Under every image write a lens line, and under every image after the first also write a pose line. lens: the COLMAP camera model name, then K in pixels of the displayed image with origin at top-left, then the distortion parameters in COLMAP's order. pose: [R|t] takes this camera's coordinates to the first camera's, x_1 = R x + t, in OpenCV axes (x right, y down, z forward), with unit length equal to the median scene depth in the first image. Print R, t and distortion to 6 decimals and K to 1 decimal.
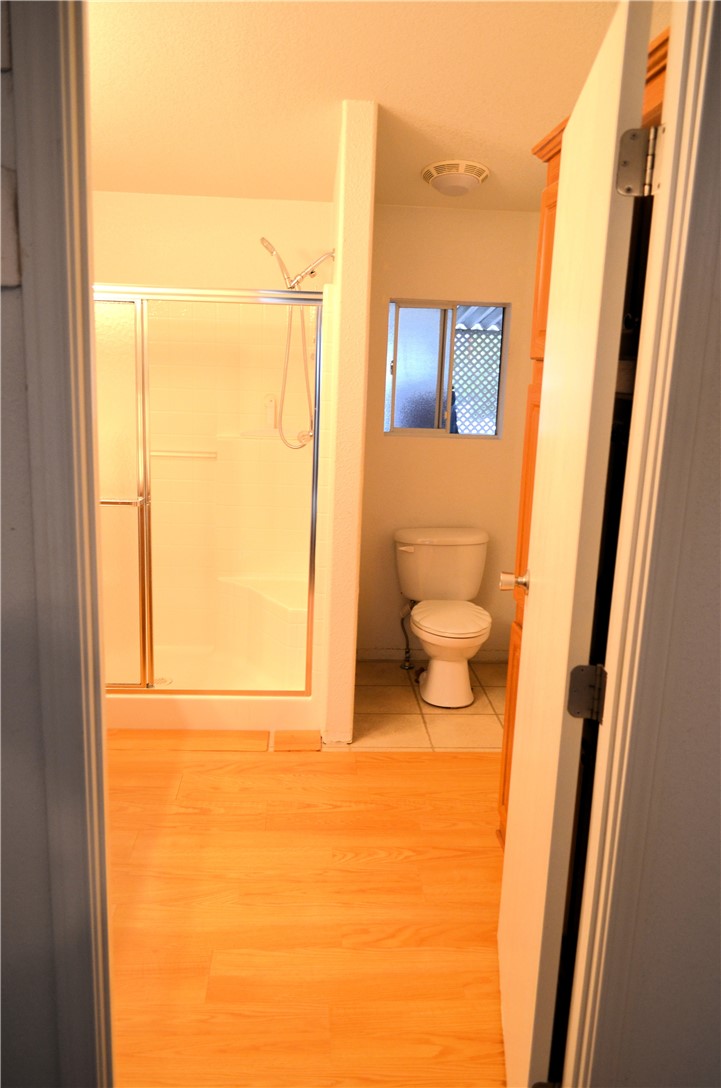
lens RADIAL K [[876.7, 0, 355.5], [0, 876.7, 541.4], [0, 0, 1]] dist [0.006075, 0.000430]
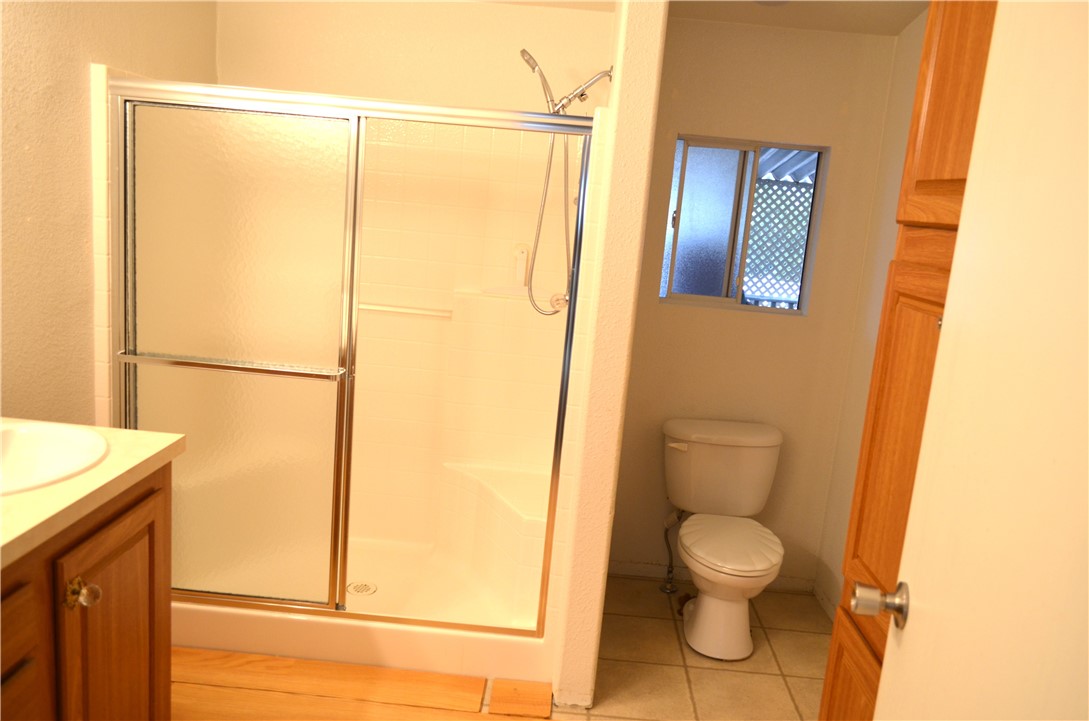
lens RADIAL K [[885.5, 0, 544.5], [0, 885.5, 360.5], [0, 0, 1]] dist [0.001781, 0.000877]
pose [[0.994394, 0.066816, -0.081951, -0.001950], [-0.069075, 0.997297, -0.025040, -0.044194], [0.080056, 0.030561, 0.996322, 0.201961]]
